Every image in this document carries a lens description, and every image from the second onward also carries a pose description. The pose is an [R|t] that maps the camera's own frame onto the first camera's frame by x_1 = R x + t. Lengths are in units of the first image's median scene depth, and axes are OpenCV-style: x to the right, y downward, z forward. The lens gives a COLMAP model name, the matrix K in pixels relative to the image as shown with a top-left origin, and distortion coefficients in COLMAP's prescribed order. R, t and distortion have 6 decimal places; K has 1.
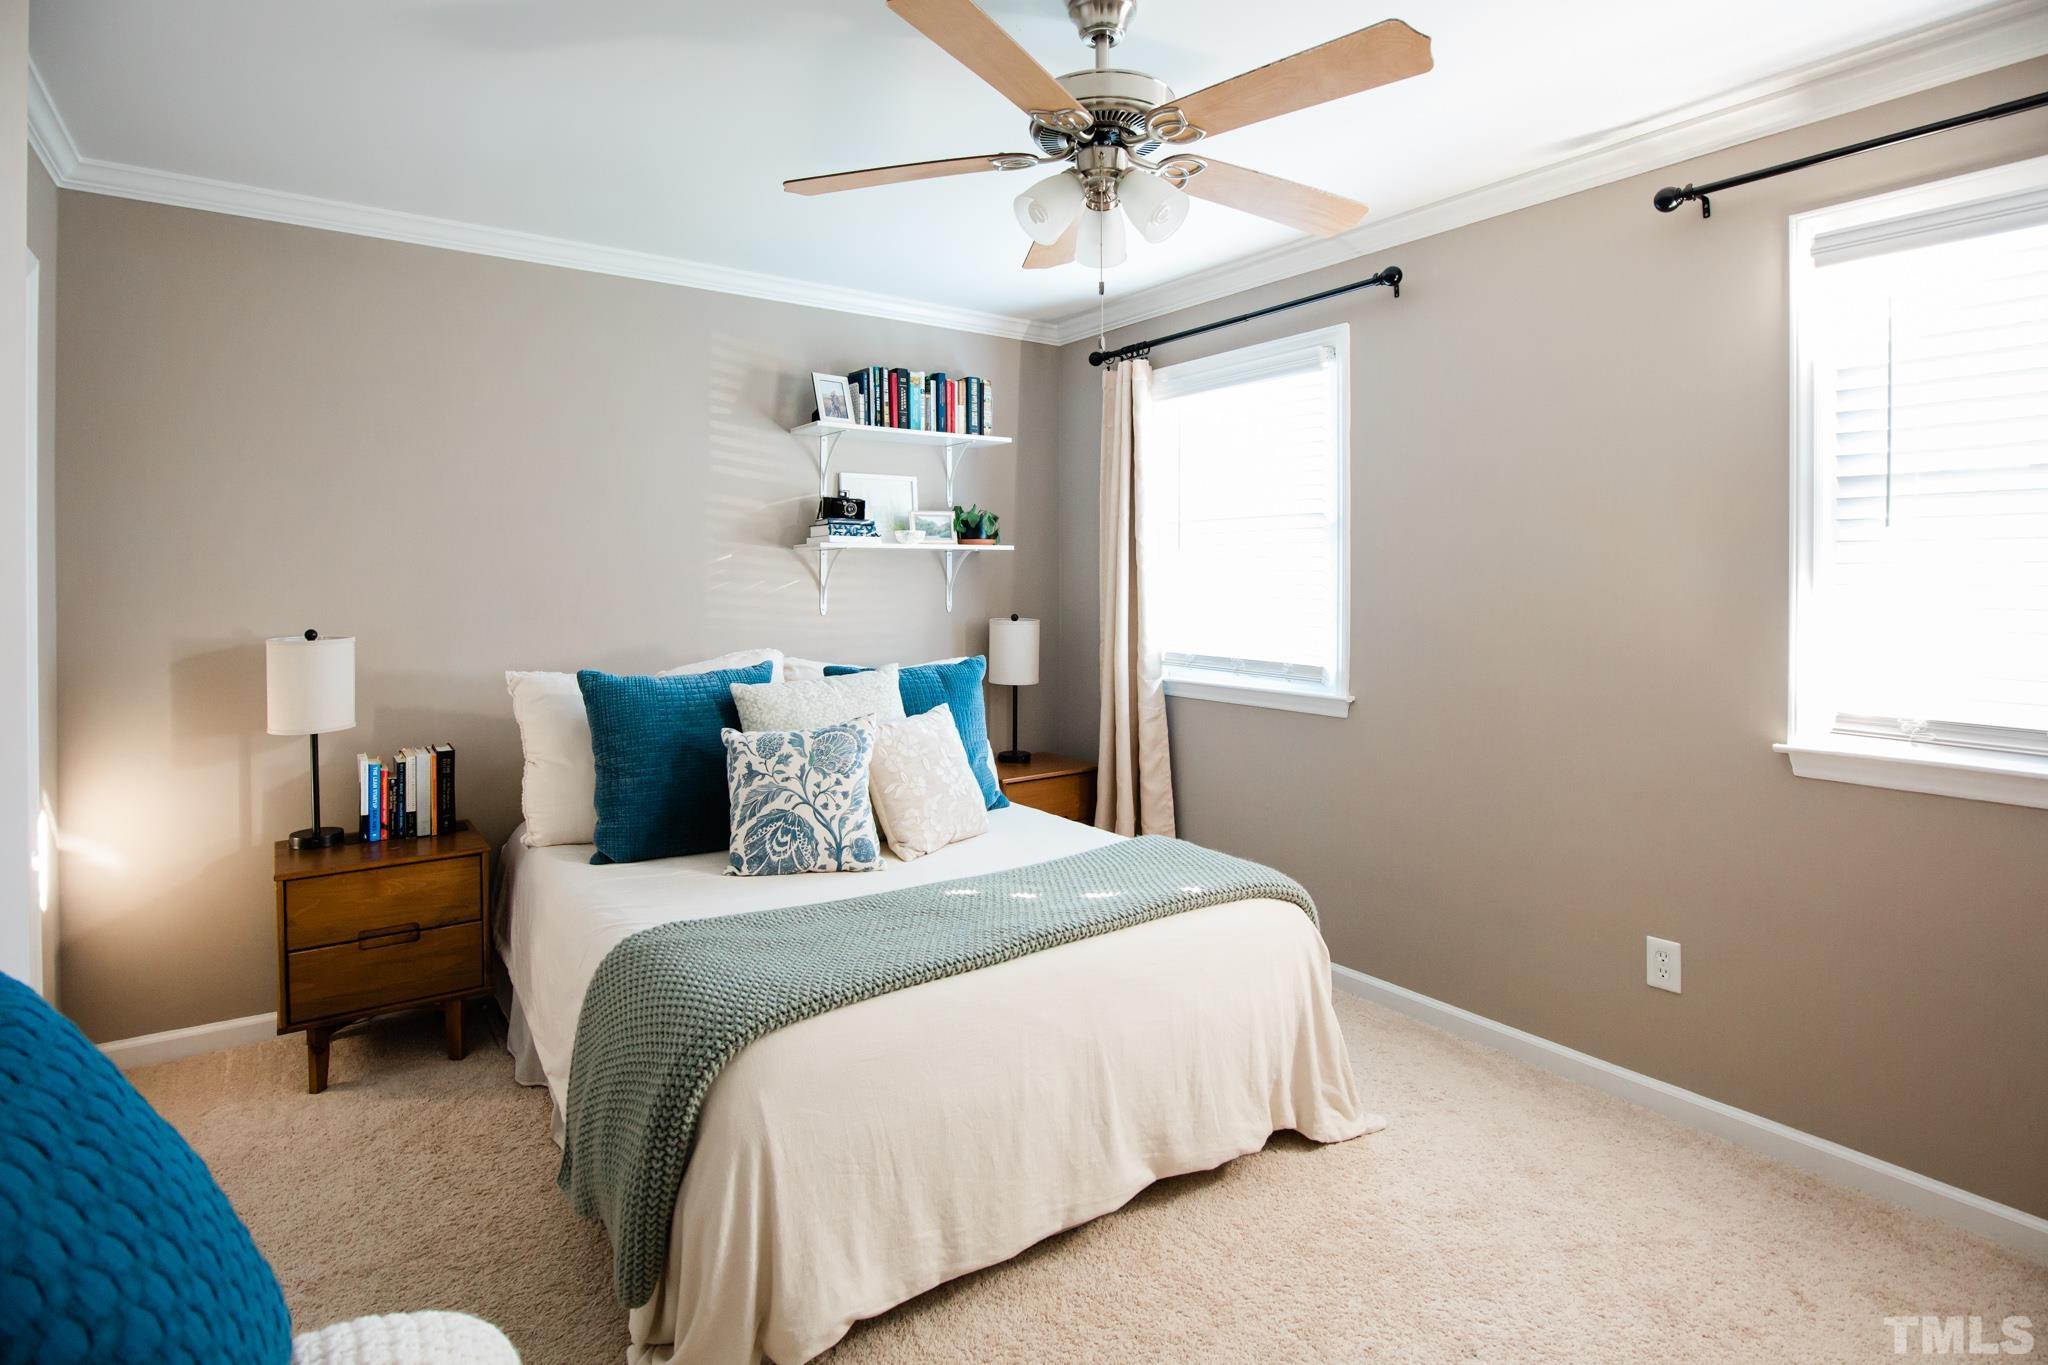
lens RADIAL K [[1040.0, 0, 1023.8], [0, 1040.0, 576.1], [0, 0, 1]] dist [-0.003002, -0.000238]
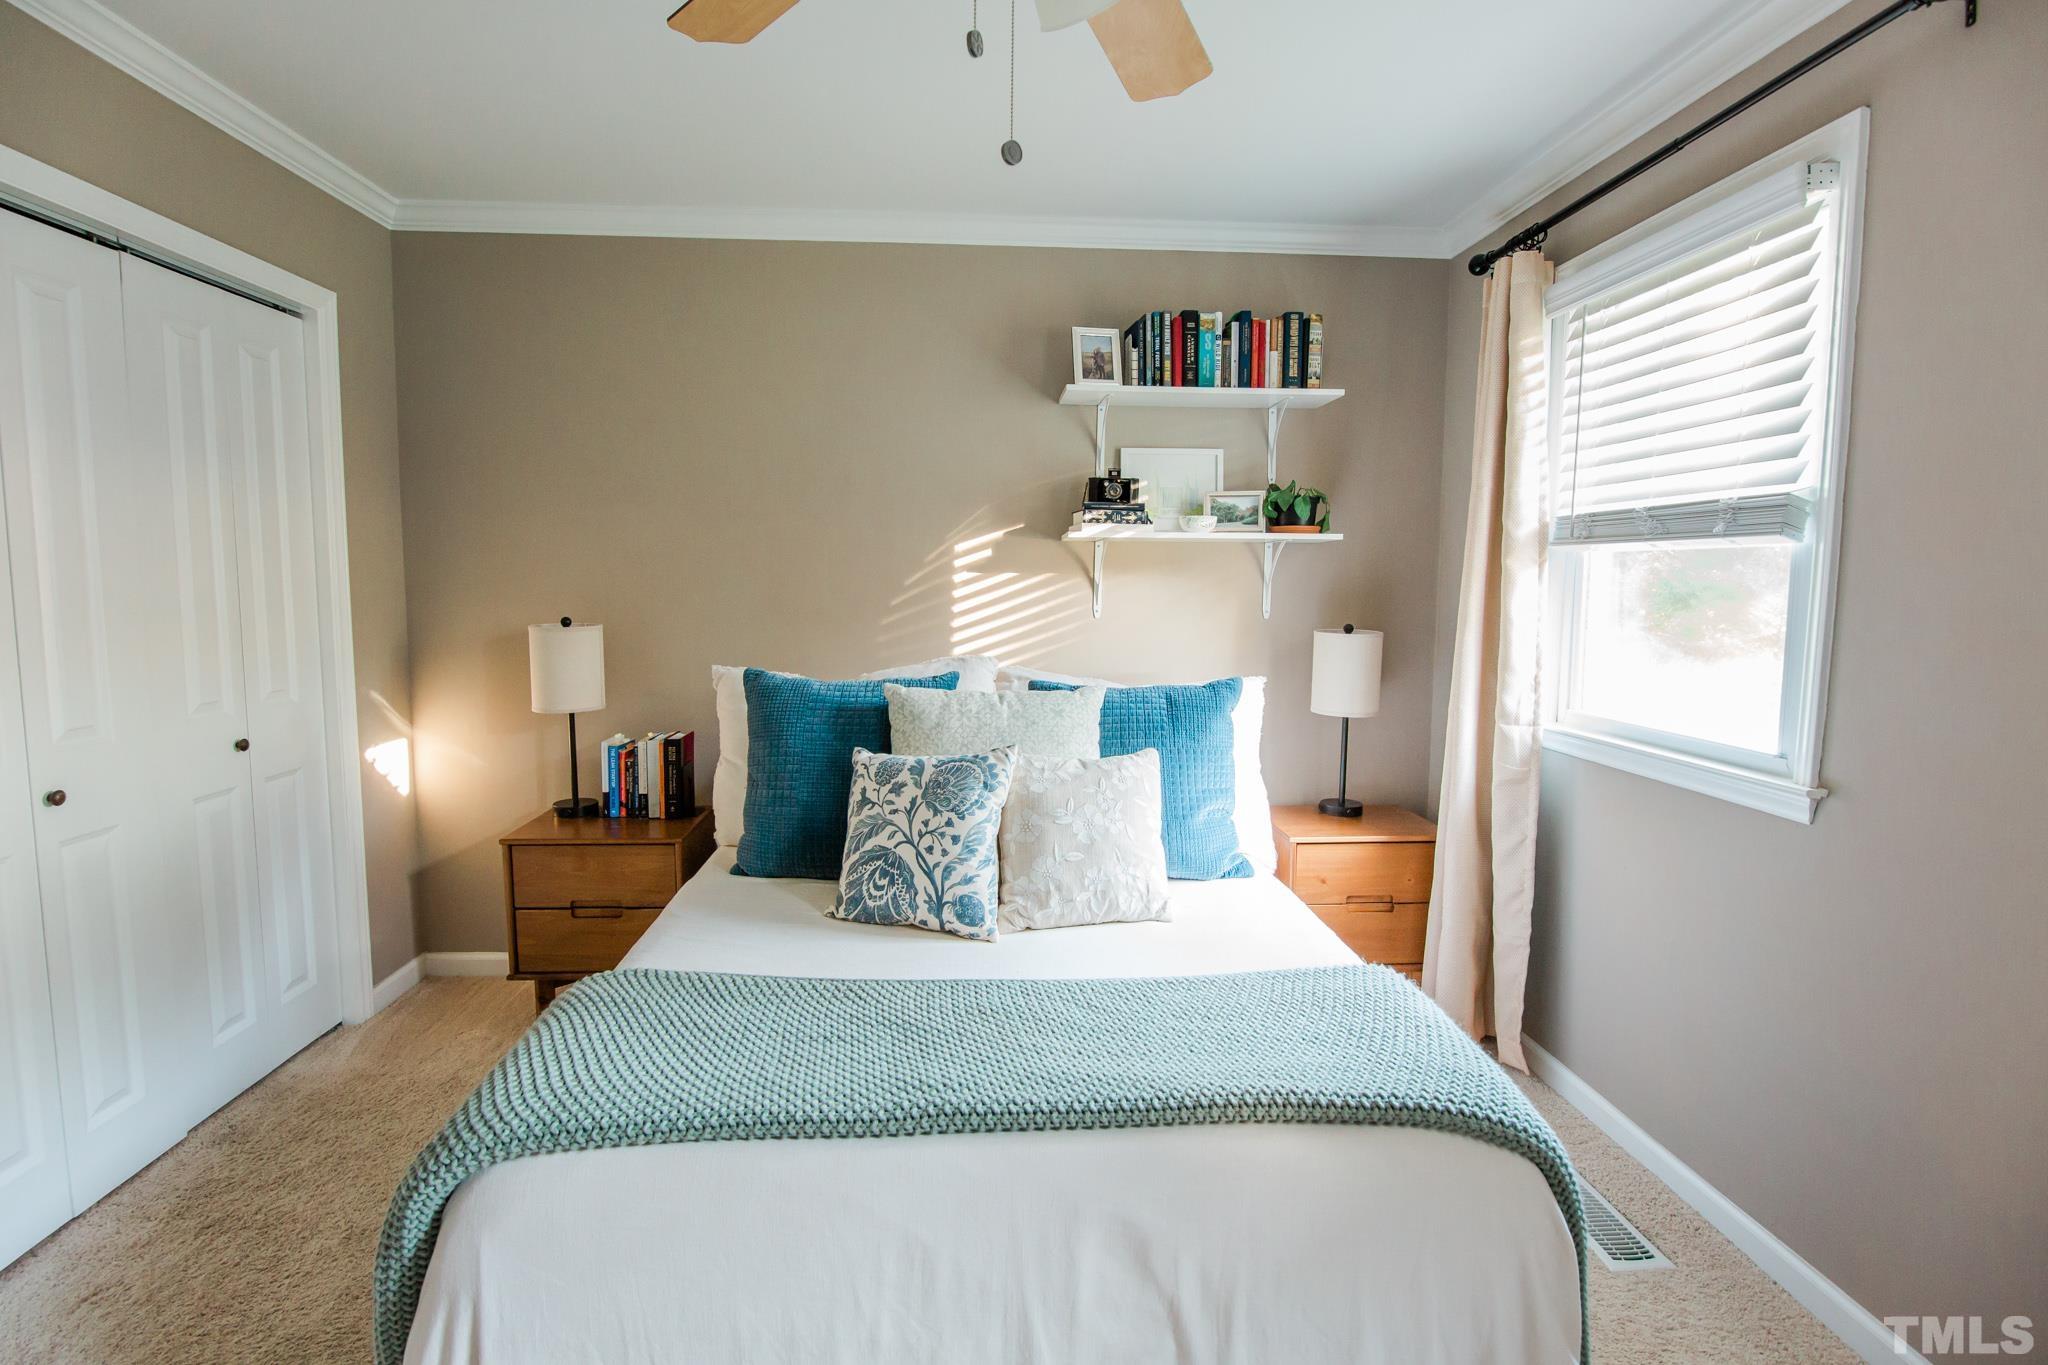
lens RADIAL K [[1022.2, 0, 1022.5], [0, 1022.2, 668.9], [0, 0, 1]] dist [-0.019881, 0.000560]
pose [[0.849561, 0.055727, -0.524539, 0.269715], [-0.008872, 0.995773, 0.091421, 0.004311], [0.527416, -0.073014, 0.846464, 0.345532]]
